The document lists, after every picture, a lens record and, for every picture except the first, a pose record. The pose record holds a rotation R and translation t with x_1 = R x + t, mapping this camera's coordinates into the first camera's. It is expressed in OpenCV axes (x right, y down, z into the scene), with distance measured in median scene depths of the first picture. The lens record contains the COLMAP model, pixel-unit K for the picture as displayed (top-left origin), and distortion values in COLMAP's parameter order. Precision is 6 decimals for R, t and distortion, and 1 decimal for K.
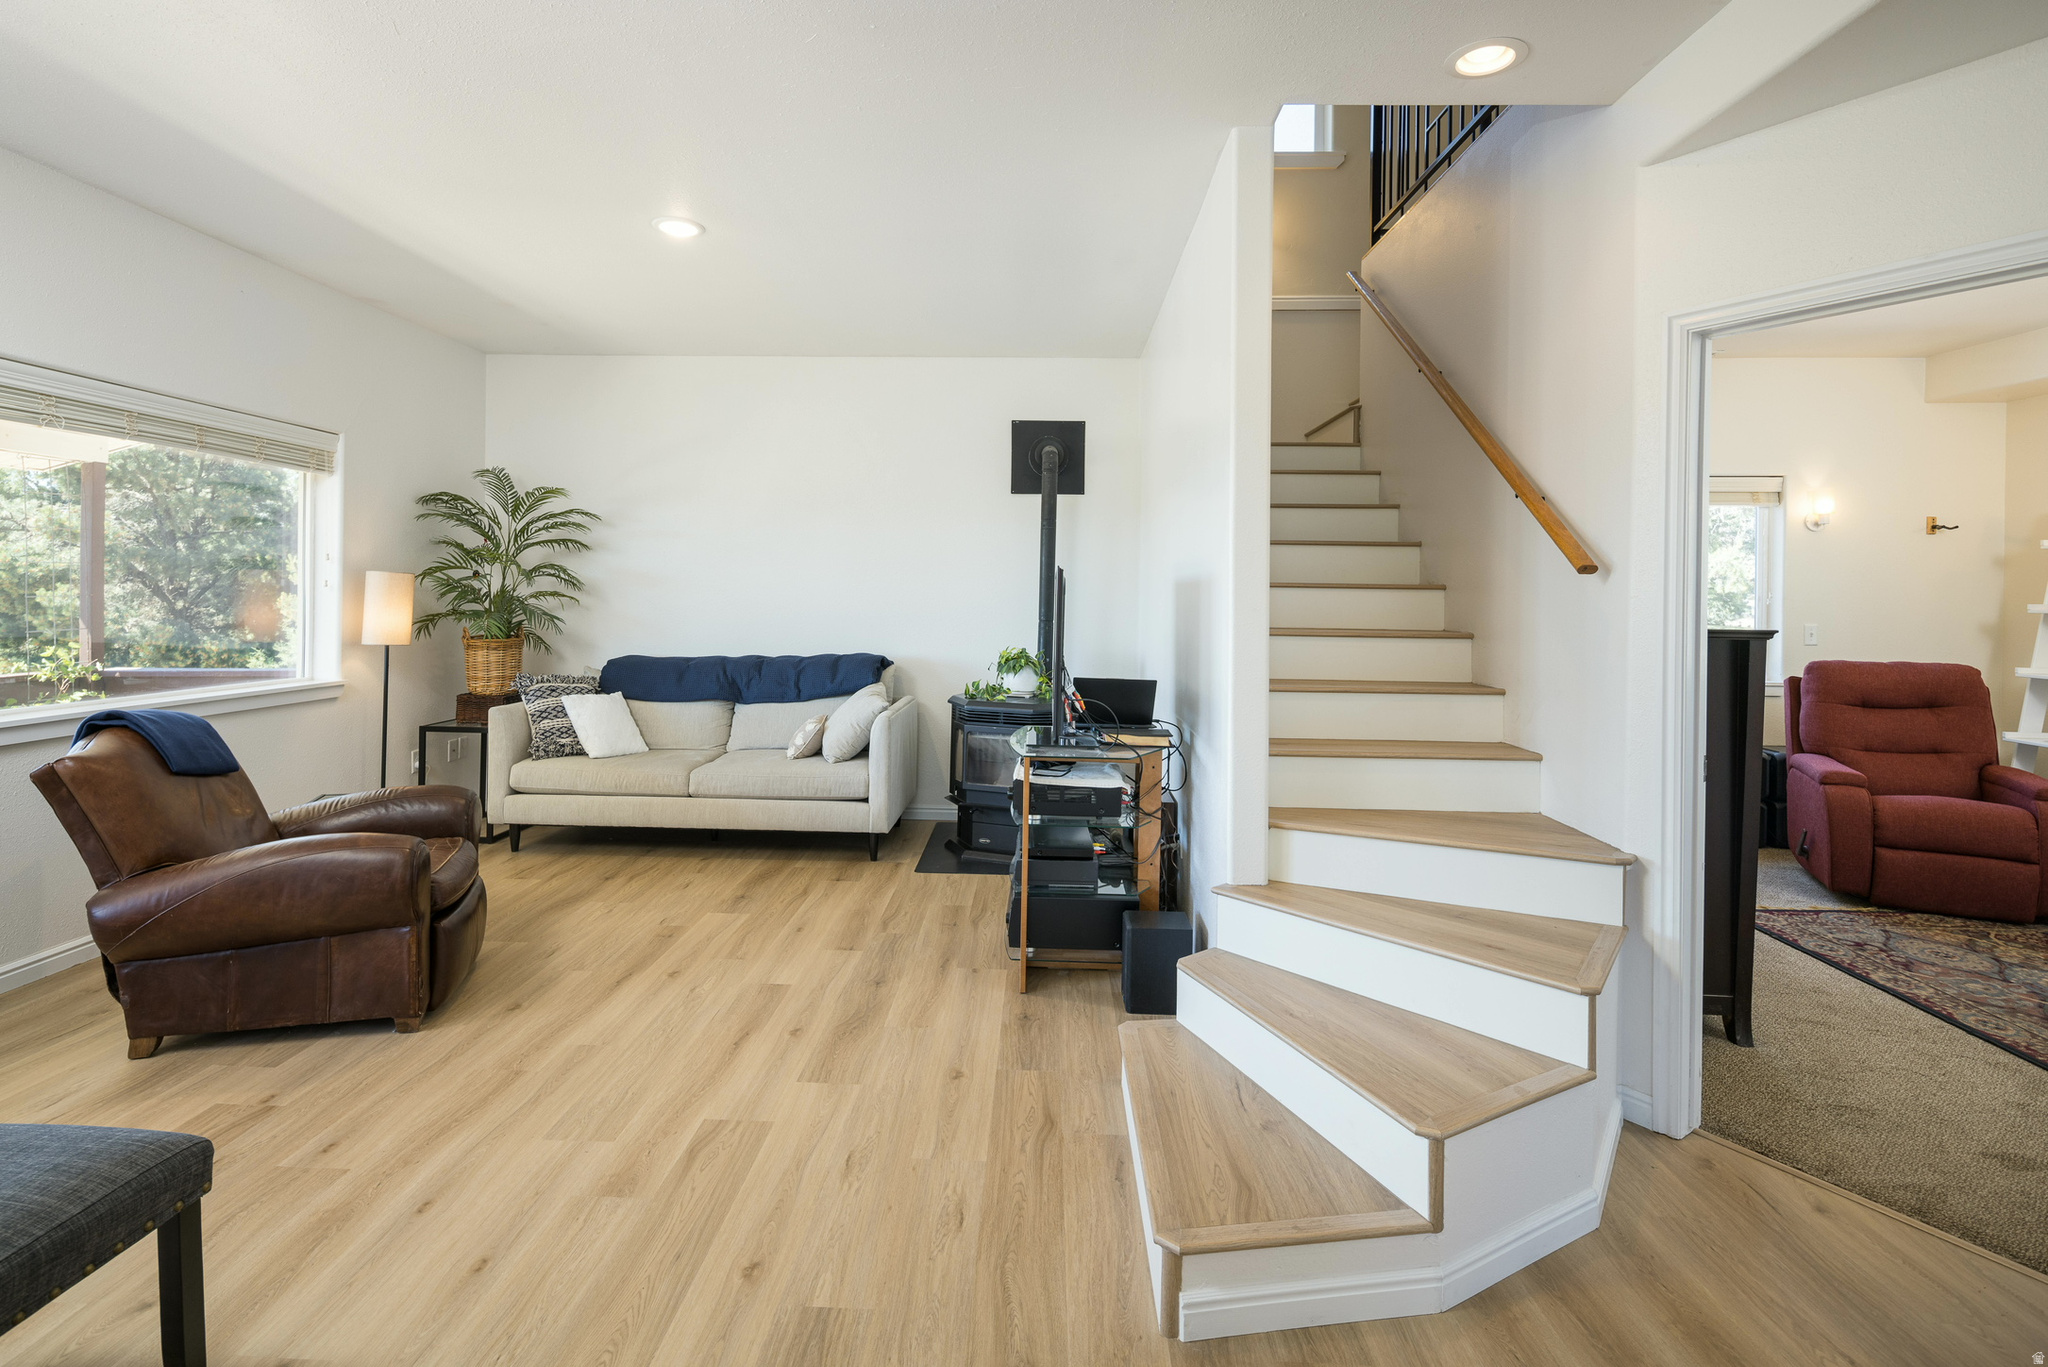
lens RADIAL K [[979.9, 0, 1026.6], [0, 979.9, 585.9], [0, 0, 1]] dist [0.000571, -0.001651]
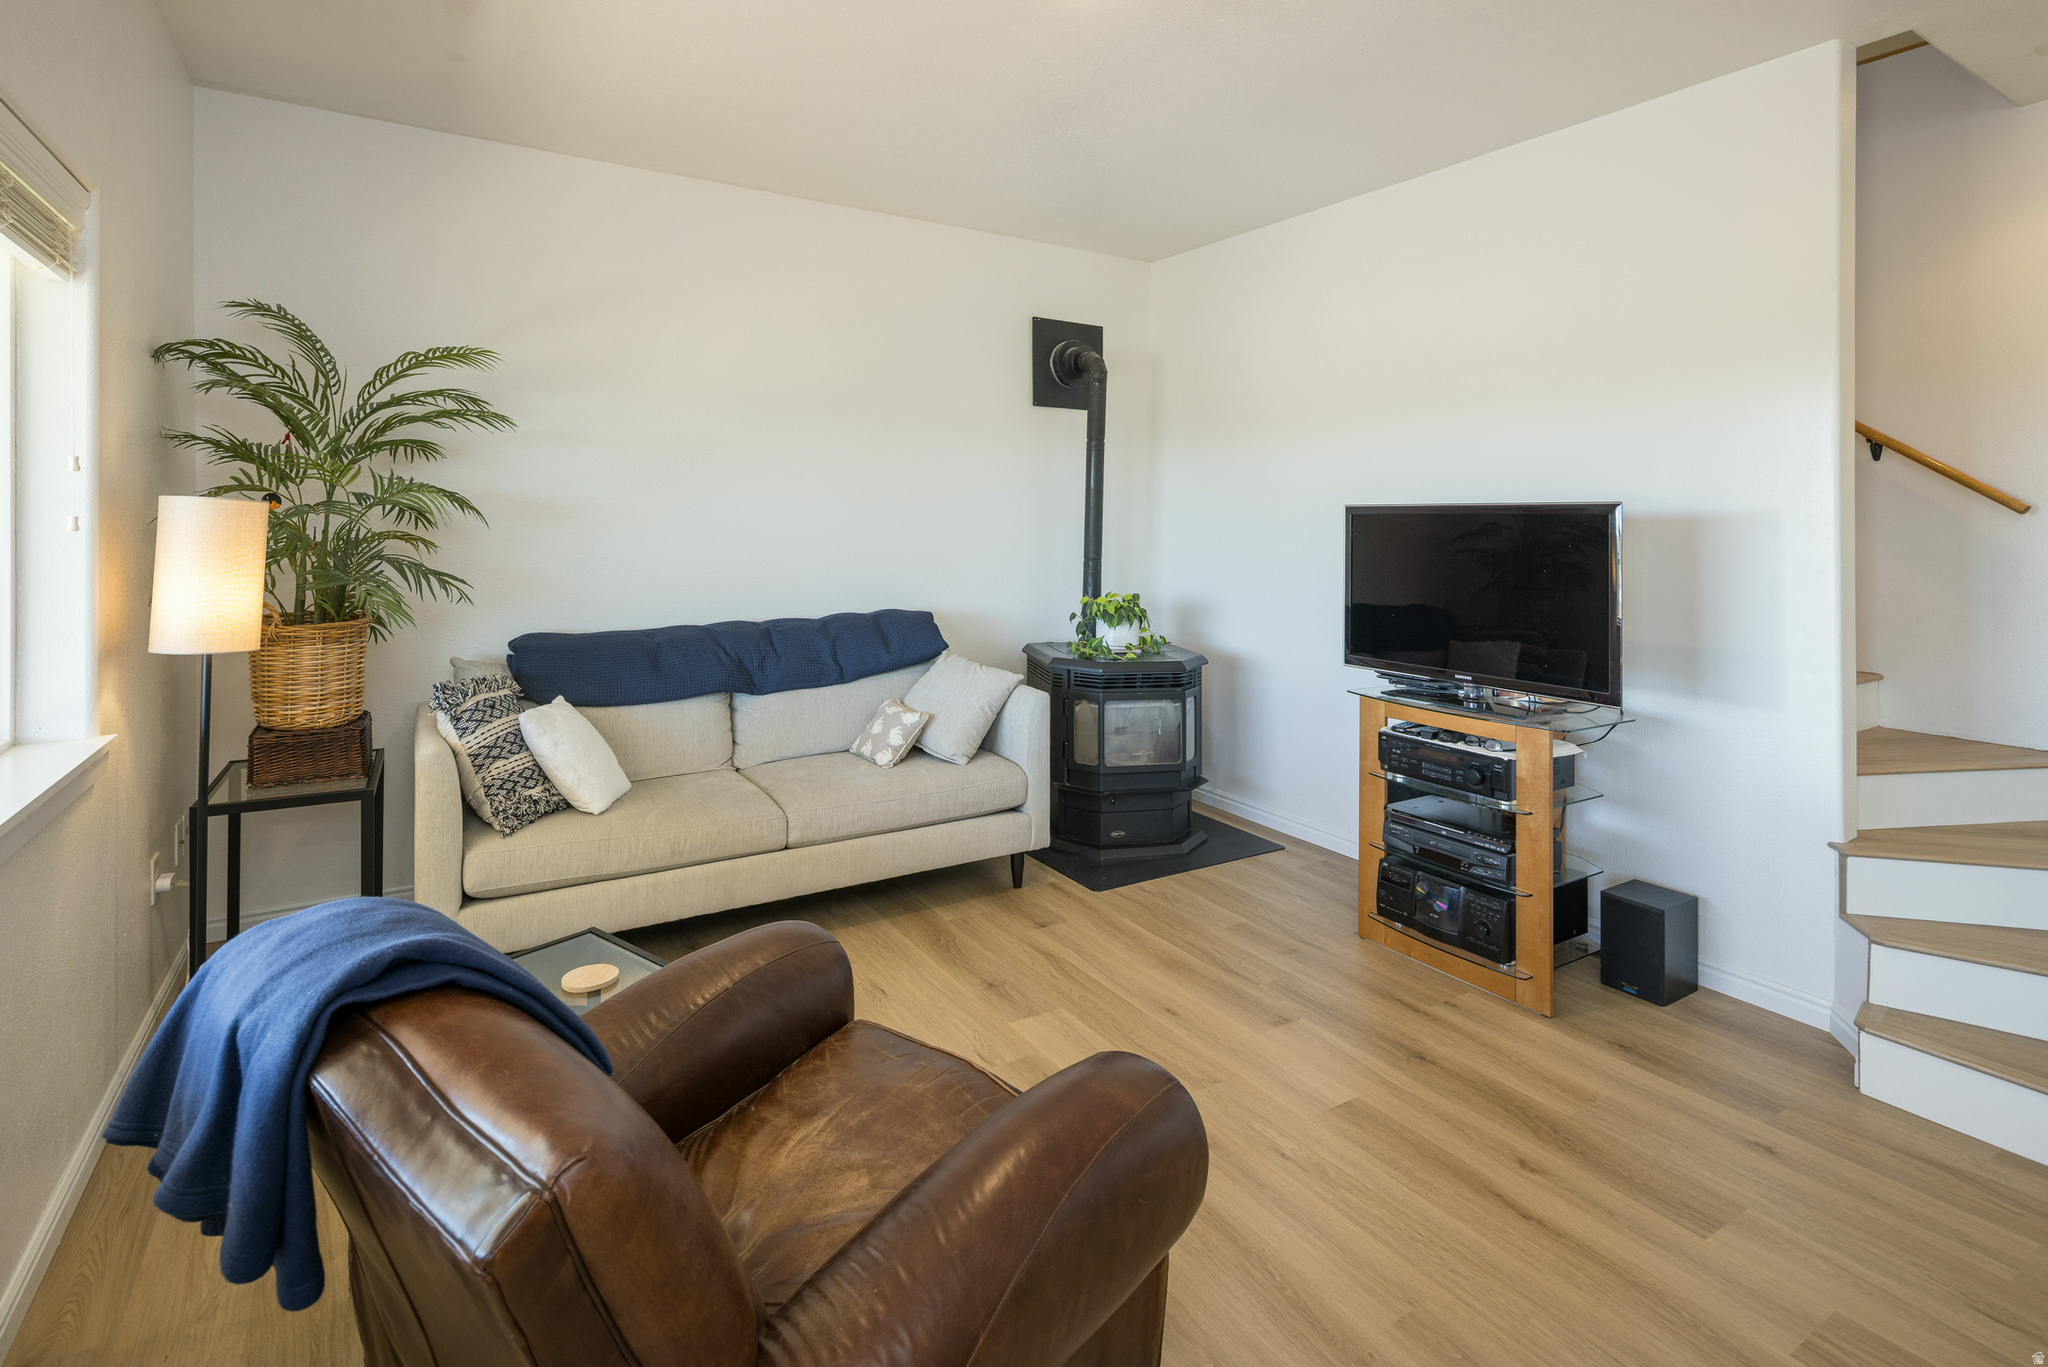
lens RADIAL K [[979.9, 0, 1019.1], [0, 979.9, 511.7], [0, 0, 1]] dist [0.000571, -0.001651]
pose [[0.835913, 0.000546, 0.548862, -0.585076], [-0.004645, 0.999971, 0.006080, -0.012510], [-0.548843, -0.007632, 0.835891, 0.385364]]
